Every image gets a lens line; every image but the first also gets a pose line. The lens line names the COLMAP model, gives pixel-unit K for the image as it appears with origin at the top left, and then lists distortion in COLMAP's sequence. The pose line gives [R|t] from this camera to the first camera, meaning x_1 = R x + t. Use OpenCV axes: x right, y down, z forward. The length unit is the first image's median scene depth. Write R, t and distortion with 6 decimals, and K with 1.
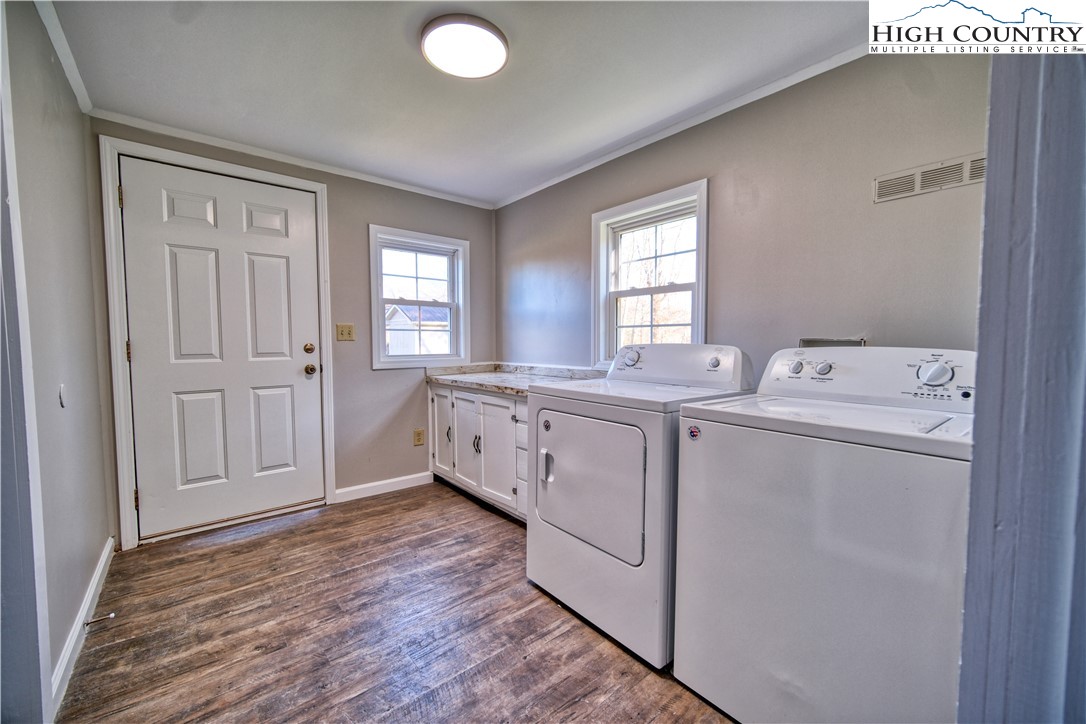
lens RADIAL K [[431.9, 0, 548.1], [0, 431.9, 354.3], [0, 0, 1]] dist [-0.002465, 0.000399]
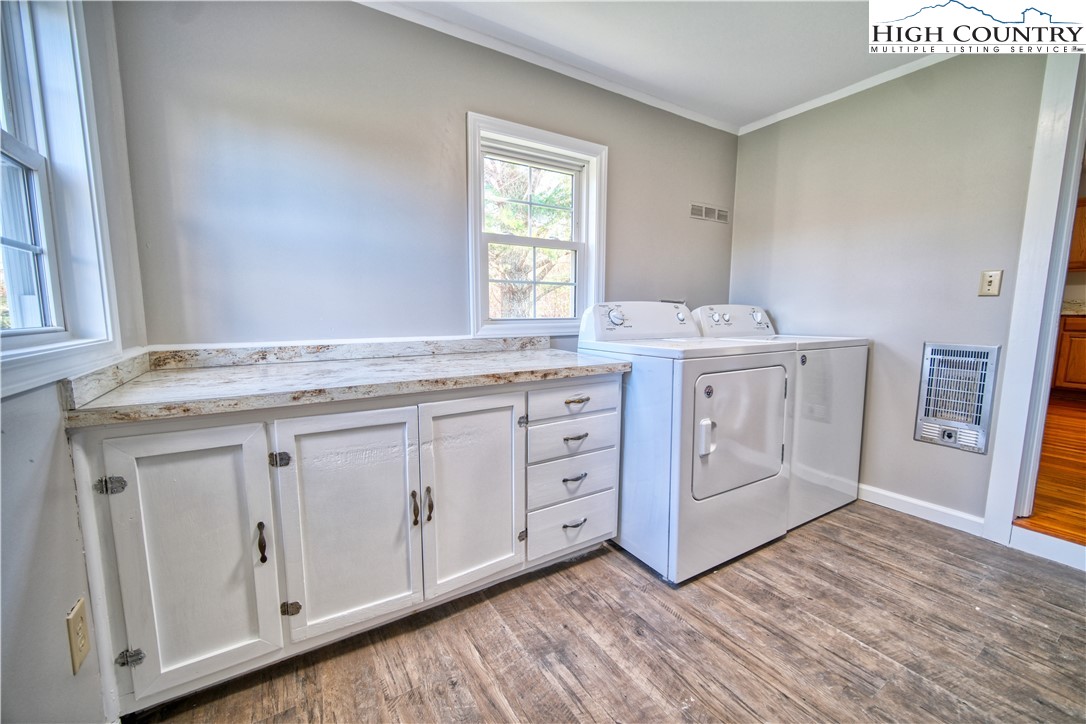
lens RADIAL K [[431.9, 0, 548.1], [0, 431.9, 354.3], [0, 0, 1]] dist [-0.002465, 0.000399]
pose [[0.147803, -0.099529, 0.983996, -0.700603], [0.029684, 0.994922, 0.096176, -0.003815], [-0.988571, 0.014994, 0.150007, 0.916874]]
